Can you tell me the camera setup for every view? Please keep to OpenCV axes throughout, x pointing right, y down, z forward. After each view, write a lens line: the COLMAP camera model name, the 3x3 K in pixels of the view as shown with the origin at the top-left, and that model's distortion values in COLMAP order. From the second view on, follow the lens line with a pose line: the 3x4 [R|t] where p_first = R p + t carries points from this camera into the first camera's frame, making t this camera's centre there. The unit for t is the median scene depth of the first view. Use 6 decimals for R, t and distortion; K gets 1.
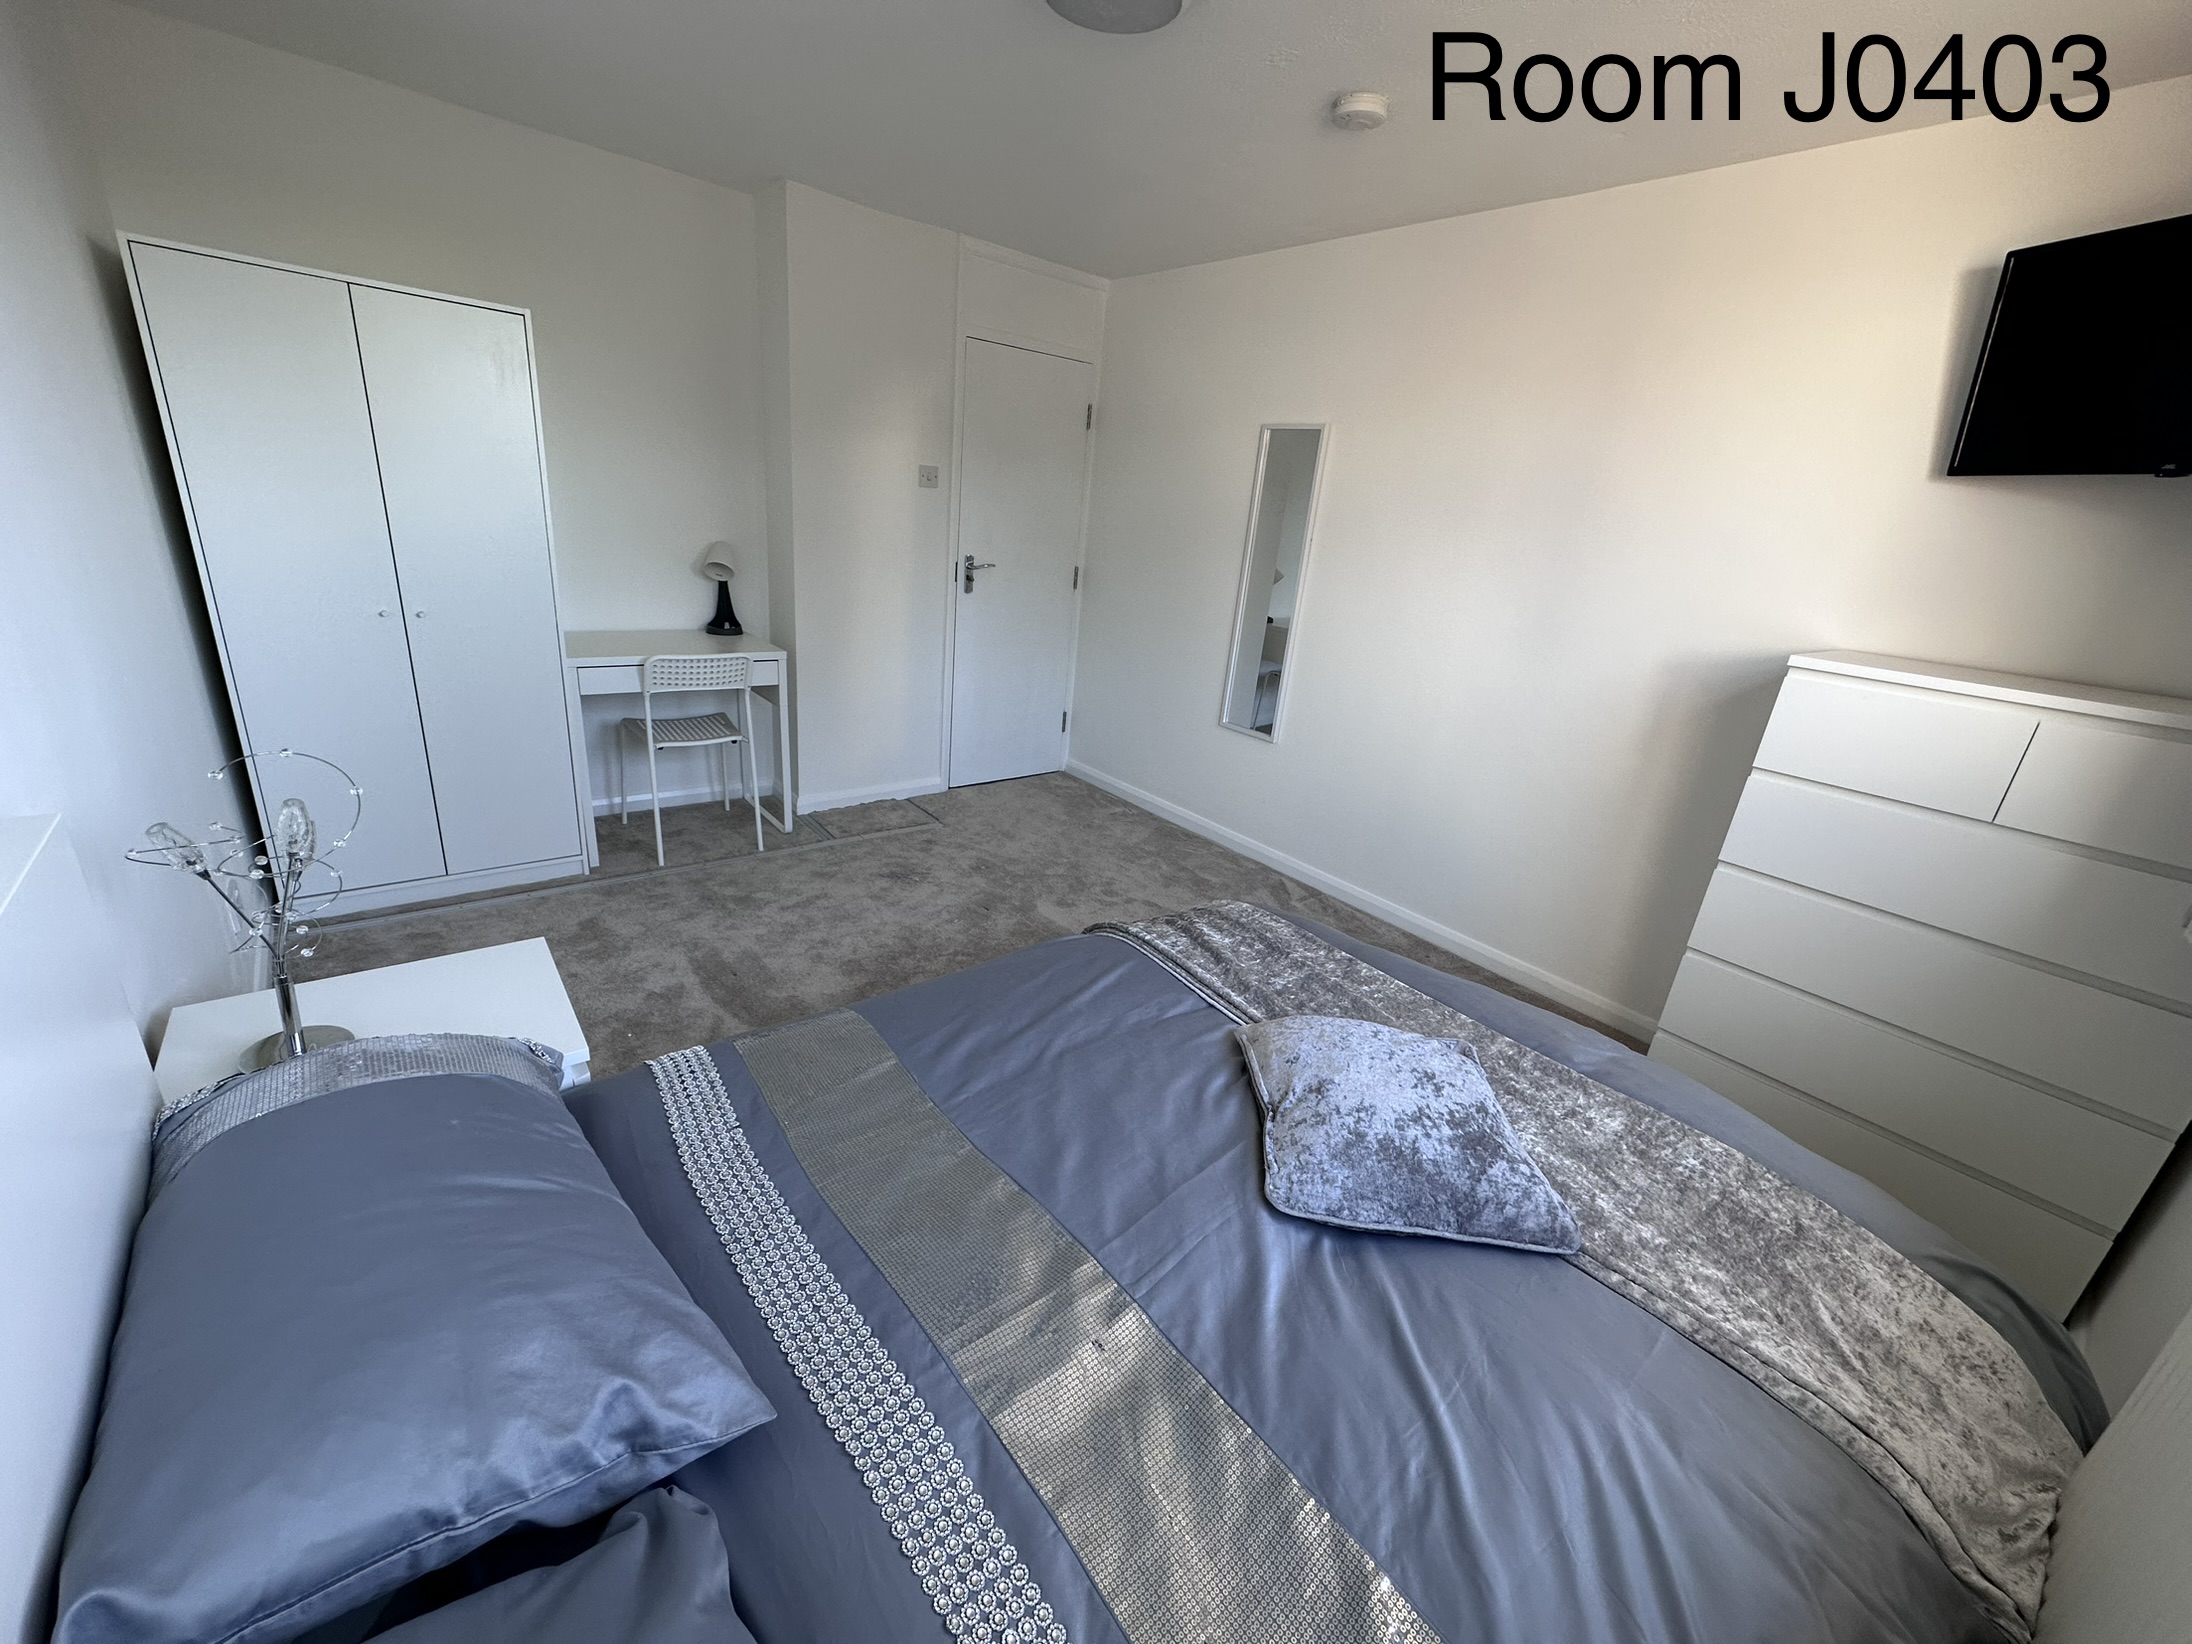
lens RADIAL K [[868.2, 0, 1100.6], [0, 868.2, 819.4], [0, 0, 1]] dist [-0.002366, -0.000132]
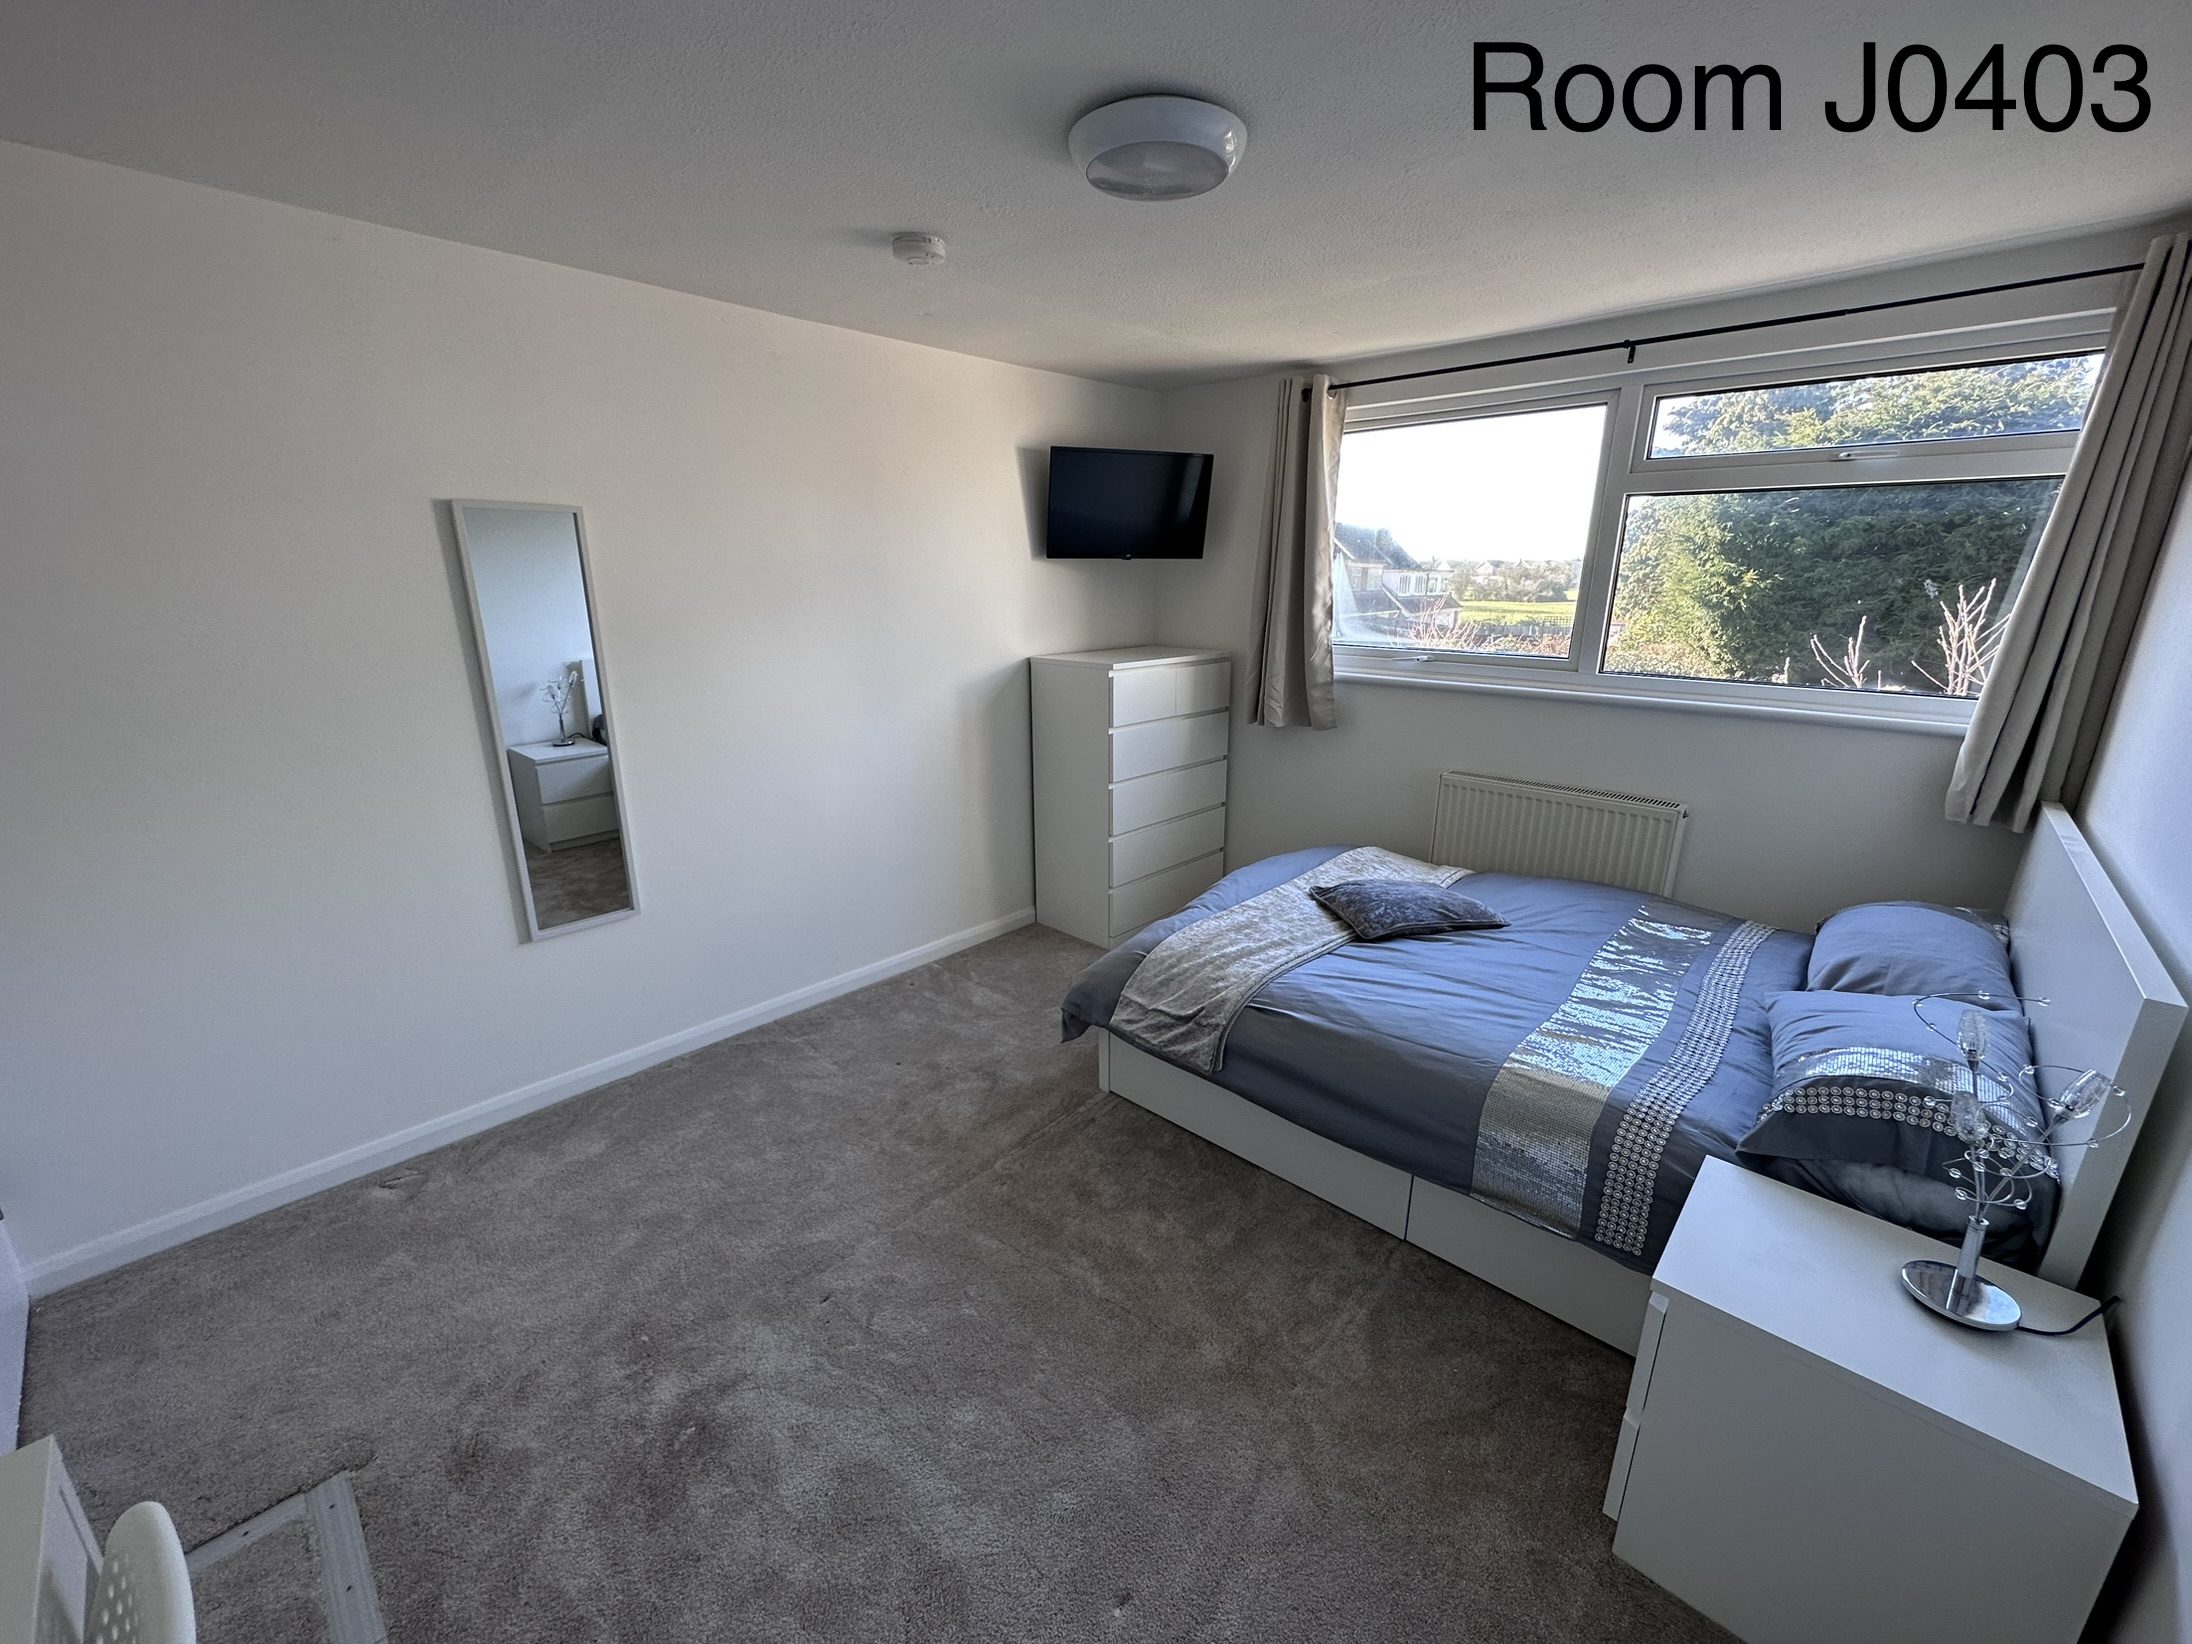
lens RADIAL K [[868.2, 0, 1093.8], [0, 868.2, 822.5], [0, 0, 1]] dist [-0.002366, -0.000132]
pose [[-0.129489, -0.357346, 0.924952, -0.529753], [0.322586, 0.866882, 0.380071, -0.321899], [-0.937641, 0.347591, 0.003023, 0.608383]]
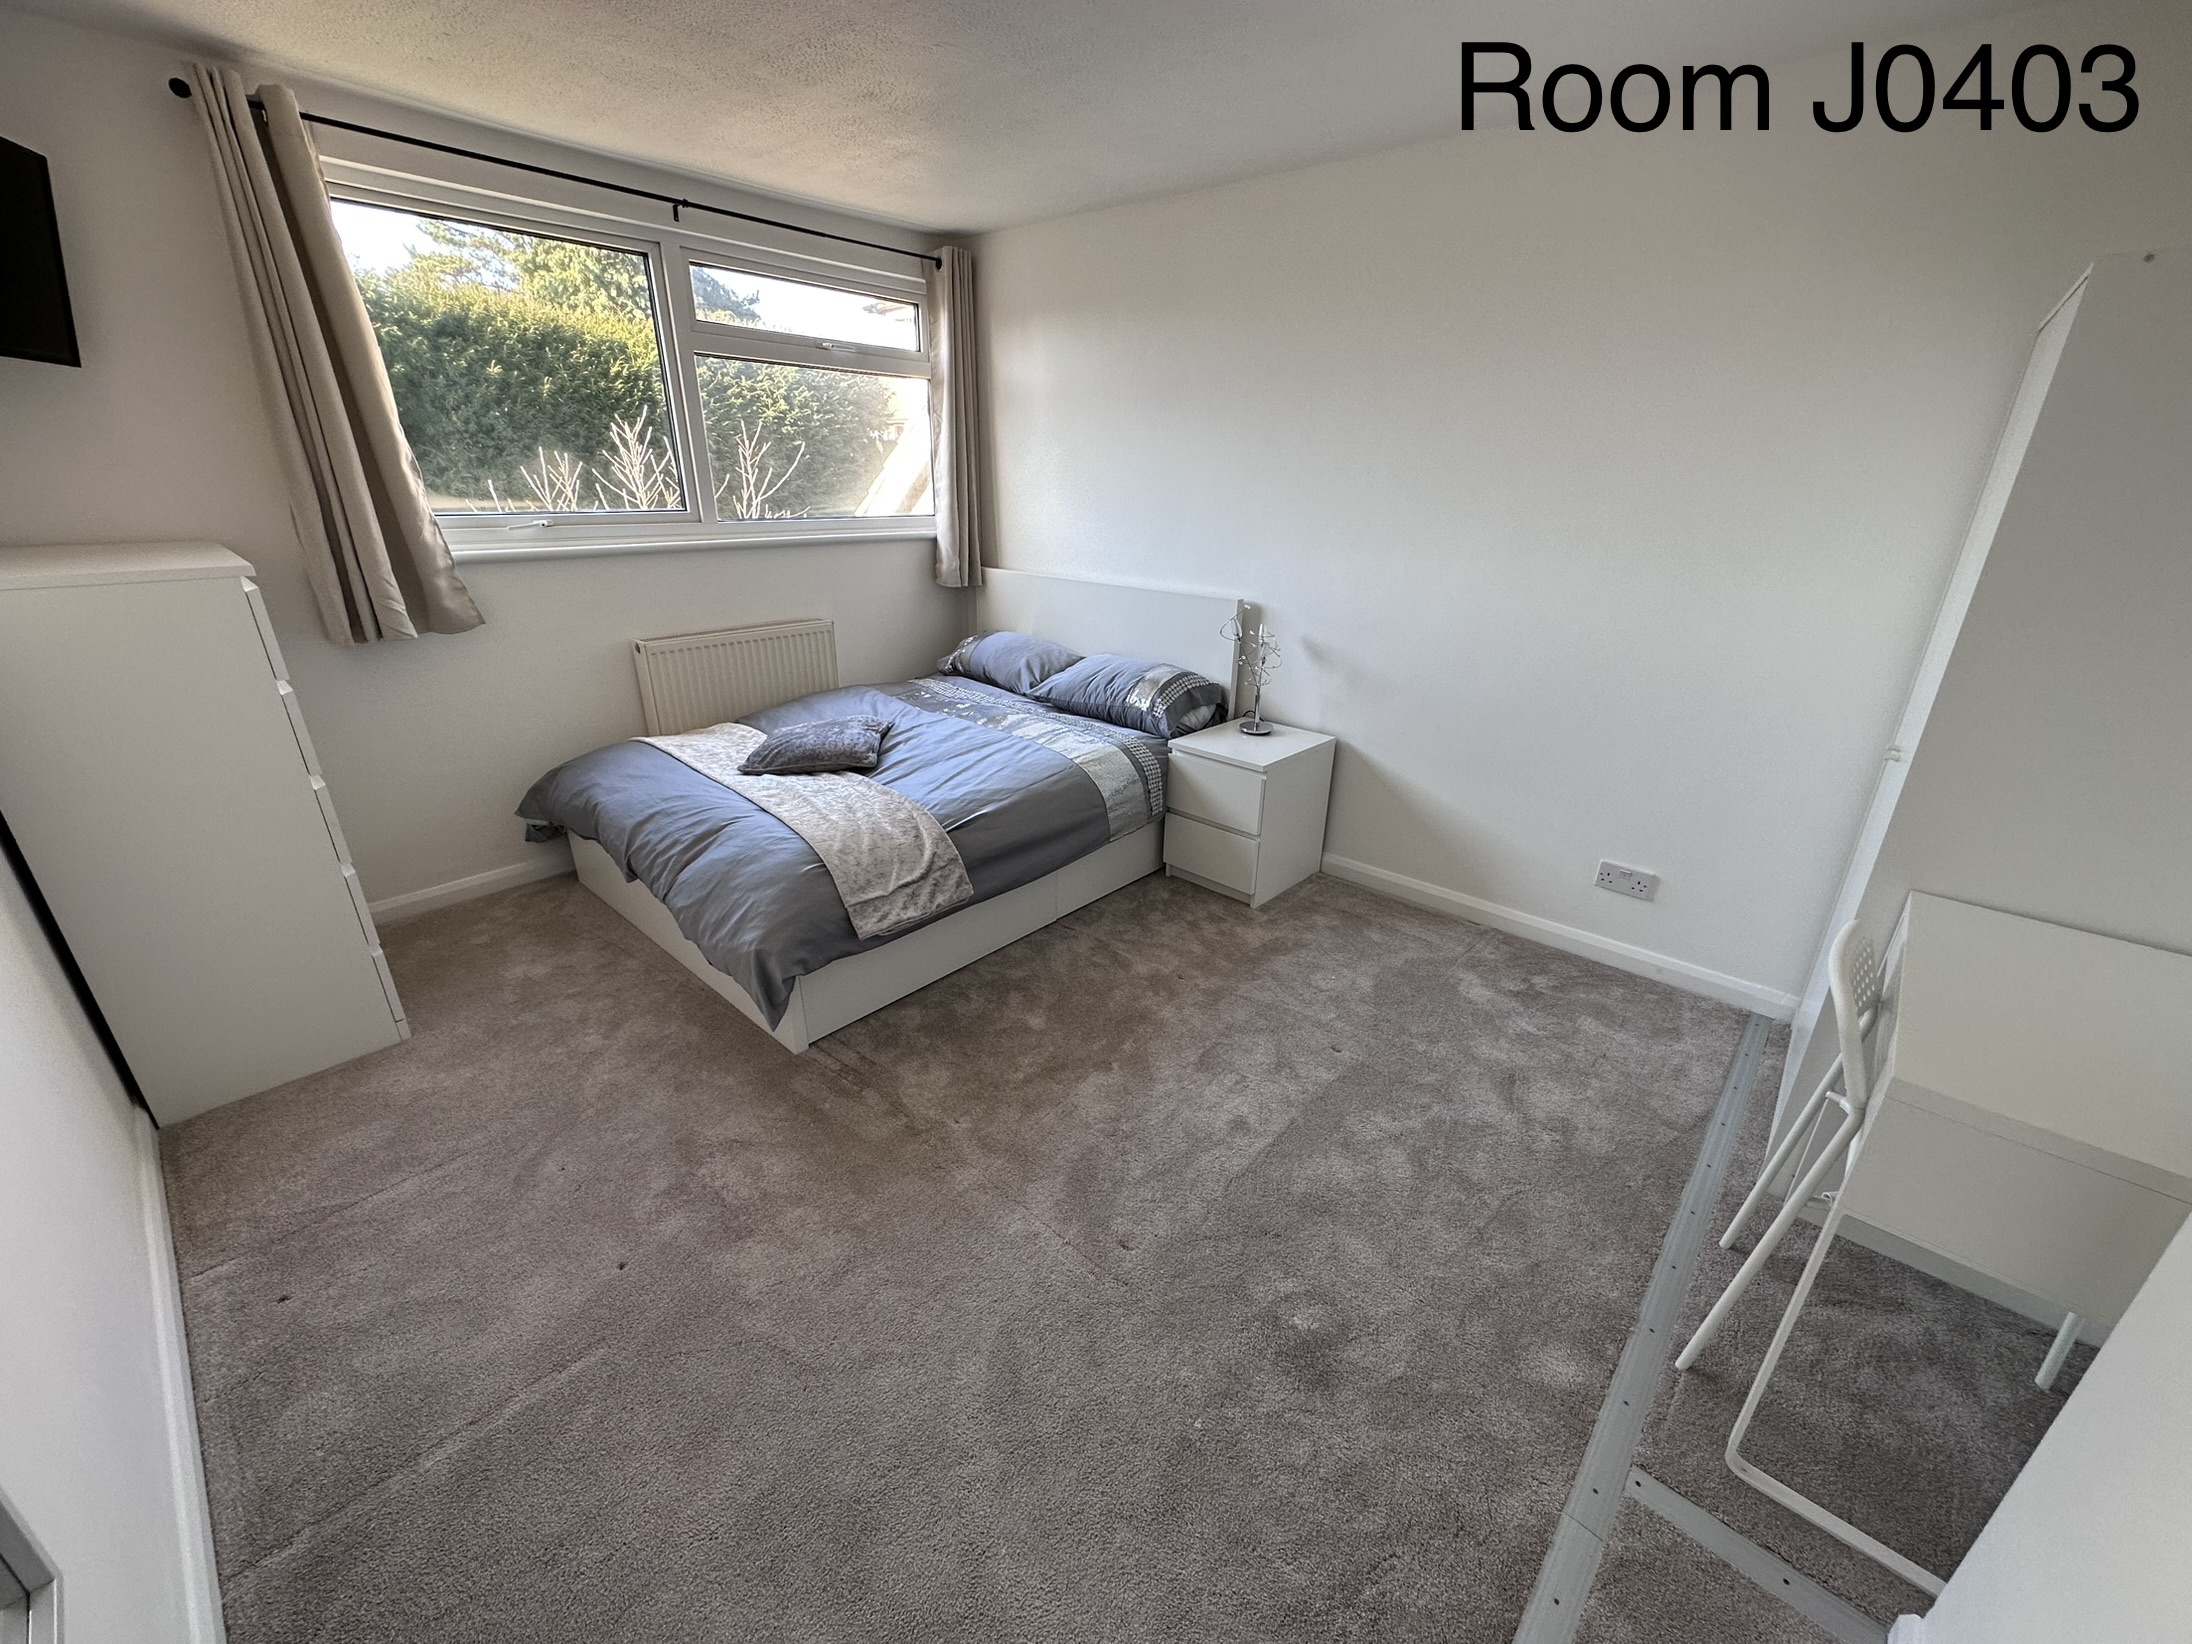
lens RADIAL K [[868.2, 0, 1100.2], [0, 868.2, 819.3], [0, 0, 1]] dist [-0.002366, -0.000132]
pose [[-0.985561, -0.047400, -0.162550, -0.015056], [-0.143206, 0.745562, 0.650868, -0.402961], [0.090340, 0.664748, -0.741585, 1.065844]]
